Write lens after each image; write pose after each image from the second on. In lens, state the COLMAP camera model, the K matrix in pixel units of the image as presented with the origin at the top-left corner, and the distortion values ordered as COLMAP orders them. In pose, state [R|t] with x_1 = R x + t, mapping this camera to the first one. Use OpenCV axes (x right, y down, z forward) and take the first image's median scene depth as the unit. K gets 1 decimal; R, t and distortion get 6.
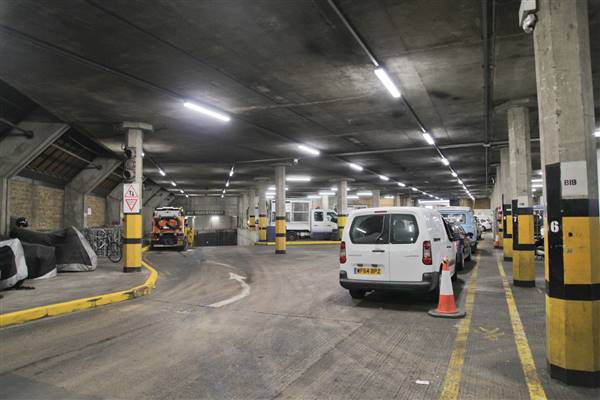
lens RADIAL K [[414.8, 0, 300.1], [0, 414.8, 199.6], [0, 0, 1]] dist [-0.007883, -0.000659]
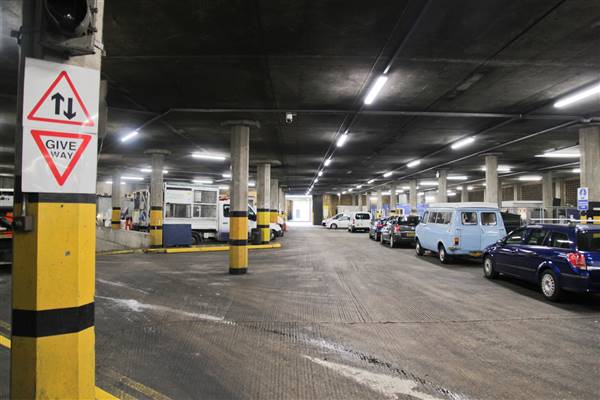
lens RADIAL K [[414.8, 0, 300.3], [0, 414.8, 201.1], [0, 0, 1]] dist [-0.007883, -0.000659]
pose [[0.906561, 0.029970, 0.421010, -0.161611], [-0.038067, 0.999216, 0.010839, 0.011983], [-0.420355, -0.025853, 0.906991, 0.312996]]
